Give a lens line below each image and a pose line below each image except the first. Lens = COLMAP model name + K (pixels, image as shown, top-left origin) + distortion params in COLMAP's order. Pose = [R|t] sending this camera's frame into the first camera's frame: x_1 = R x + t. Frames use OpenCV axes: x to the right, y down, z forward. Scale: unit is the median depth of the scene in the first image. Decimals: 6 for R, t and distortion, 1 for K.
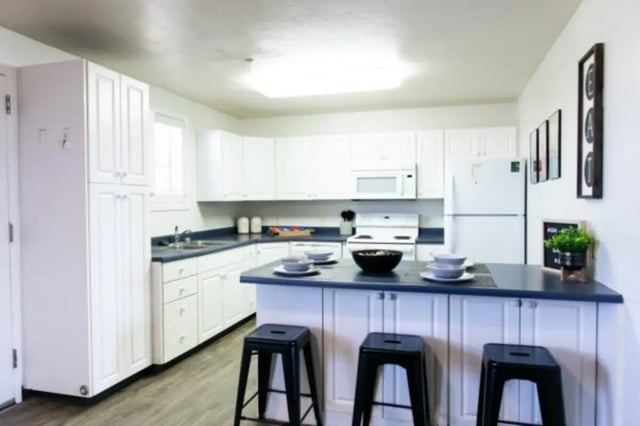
lens RADIAL K [[444.0, 0, 320.0], [0, 444.0, 213.0], [0, 0, 1]] dist [-0.004665, -0.003853]
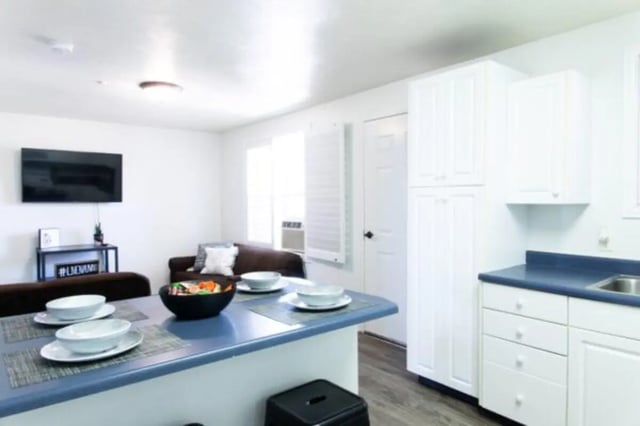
lens RADIAL K [[433.3, 0, 320.0], [0, 433.3, 213.0], [0, 0, 1]] dist [-0.006198, -0.000974]
pose [[-0.580077, 0.037561, -0.813695, 0.500985], [-0.010839, 0.998492, 0.053819, -0.057824], [0.814490, 0.040039, -0.578795, 1.352819]]
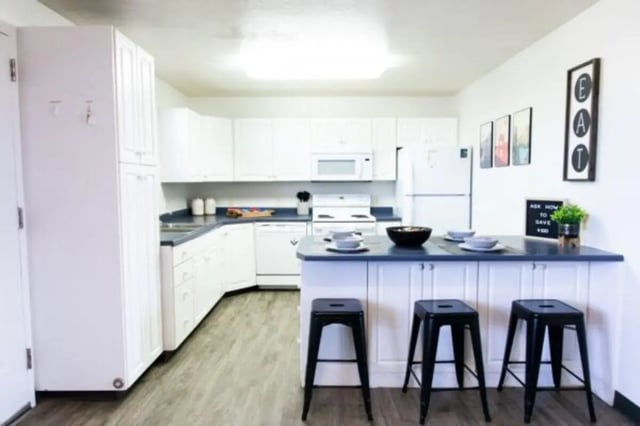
lens RADIAL K [[433.3, 0, 320.0], [0, 433.3, 213.0], [0, 0, 1]] dist [-0.006198, -0.000974]
pose [[0.961517, -0.017422, 0.274194, -0.339492], [0.005380, 0.998990, 0.044610, -0.000690], [-0.274695, -0.041418, 0.960639, 0.011962]]
